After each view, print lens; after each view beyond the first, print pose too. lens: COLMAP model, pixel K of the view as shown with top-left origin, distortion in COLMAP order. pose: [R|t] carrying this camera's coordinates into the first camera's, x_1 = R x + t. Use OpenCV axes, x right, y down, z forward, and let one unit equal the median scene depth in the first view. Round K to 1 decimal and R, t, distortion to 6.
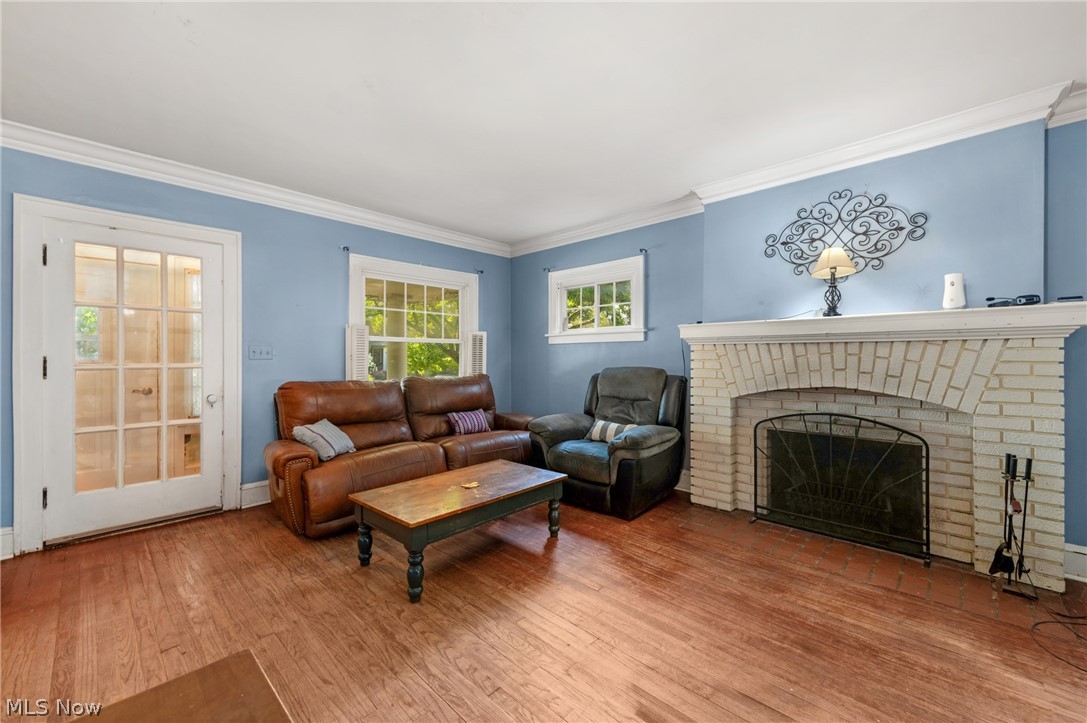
lens RADIAL K [[423.3, 0, 540.4], [0, 423.3, 359.5], [0, 0, 1]] dist [0.022112, -0.003065]
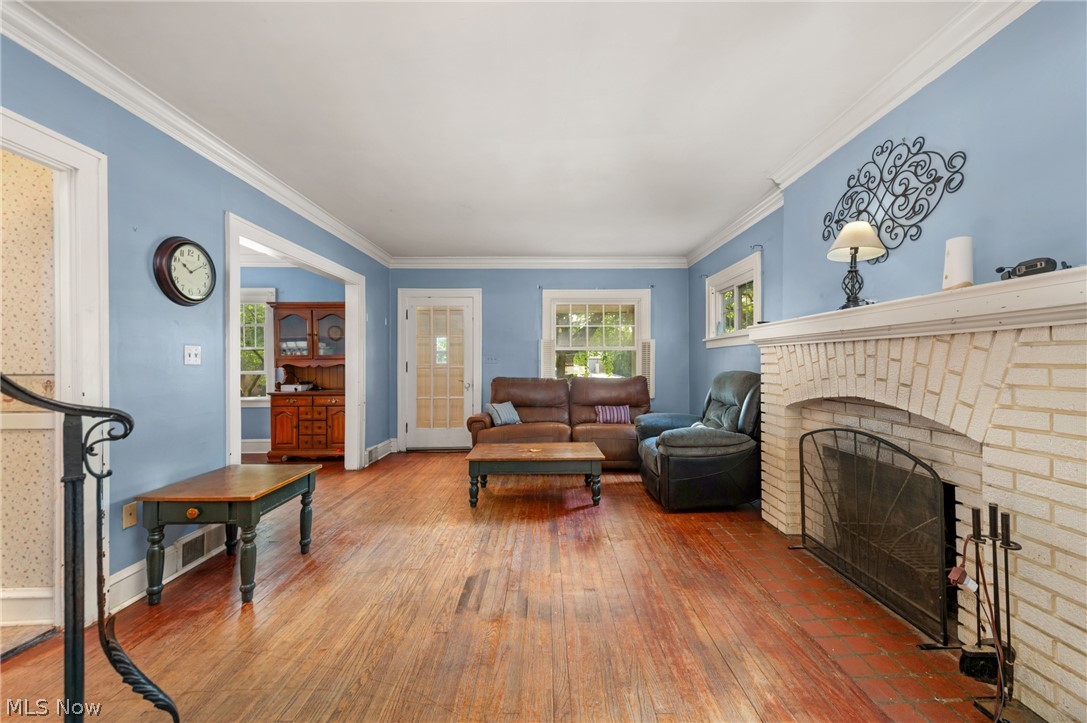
lens RADIAL K [[423.3, 0, 564.8], [0, 423.3, 362.0], [0, 0, 1]] dist [0.022112, -0.003065]
pose [[0.707240, -0.002339, -0.706969, 0.850831], [-0.002334, 0.999981, -0.005643, 0.004603], [0.706969, 0.005641, 0.707222, 0.052734]]
